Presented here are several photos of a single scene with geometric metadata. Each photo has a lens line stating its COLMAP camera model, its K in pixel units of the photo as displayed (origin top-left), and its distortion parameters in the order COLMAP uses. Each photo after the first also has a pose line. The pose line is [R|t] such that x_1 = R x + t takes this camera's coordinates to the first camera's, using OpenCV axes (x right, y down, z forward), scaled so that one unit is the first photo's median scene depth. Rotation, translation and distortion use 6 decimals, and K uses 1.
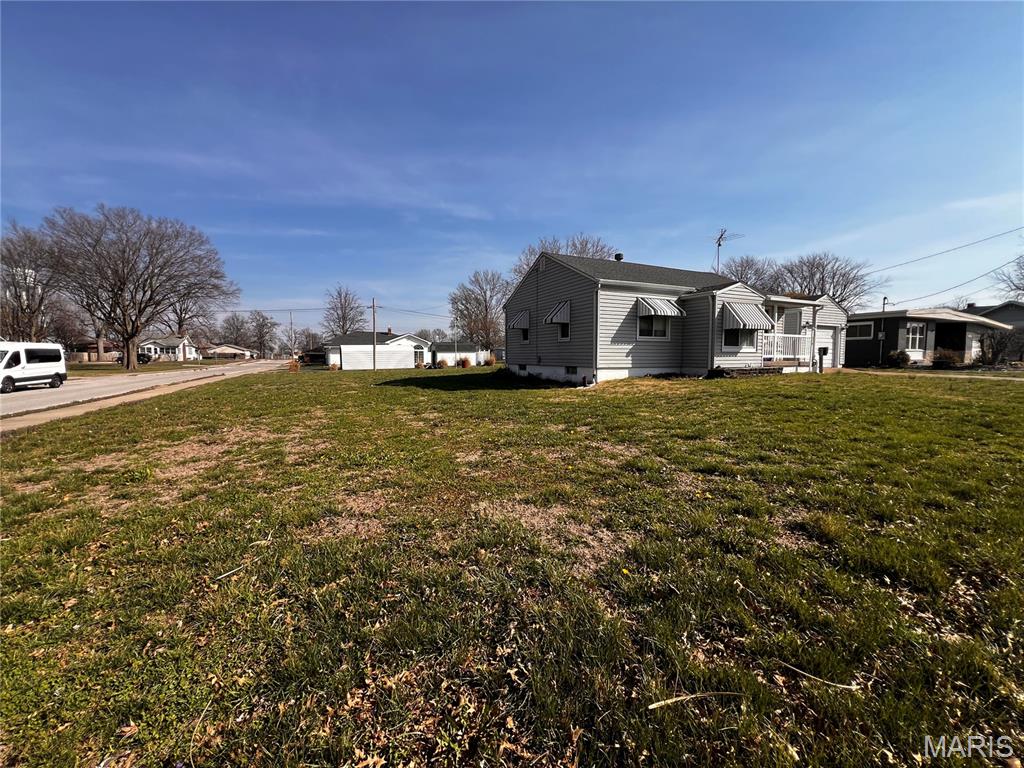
lens RADIAL K [[408.5, 0, 504.4], [0, 408.5, 382.3], [0, 0, 1]] dist [0.000909, -0.000130]
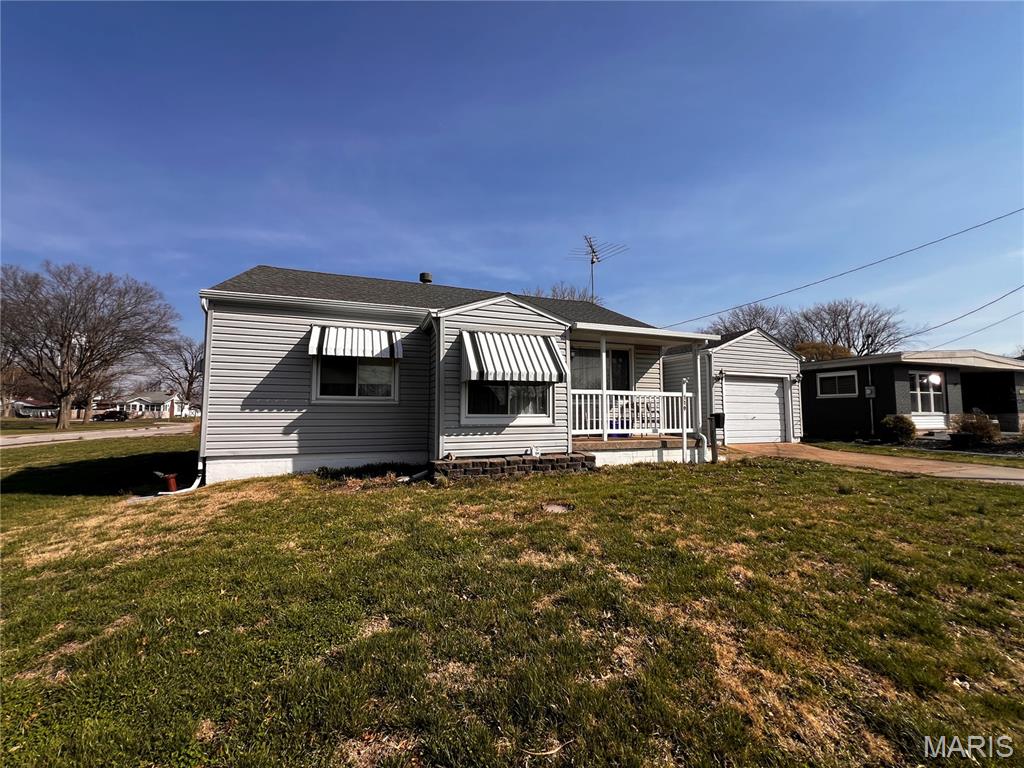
lens RADIAL K [[408.5, 0, 509.1], [0, 408.5, 384.3], [0, 0, 1]] dist [0.000909, -0.000130]
pose [[0.997196, -0.003840, -0.074742, 0.431175], [-0.005957, 0.991441, -0.130416, -0.040591], [0.074603, 0.130495, 0.988638, 0.335264]]
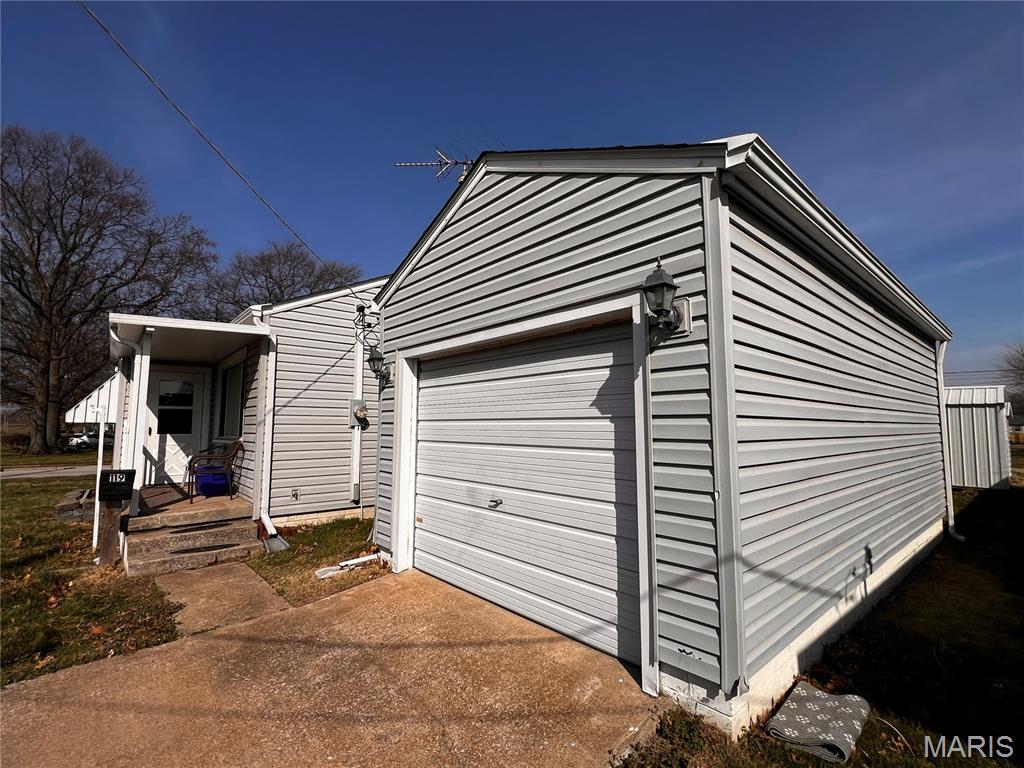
lens RADIAL K [[466.7, 0, 508.2], [0, 466.7, 384.1], [0, 0, 1]] dist [0.000276, 0.000120]
pose [[0.263333, -0.090483, -0.960452, 0.933357], [-0.060360, 0.992096, -0.110014, -0.099167], [0.962815, 0.086944, 0.255790, 0.931735]]
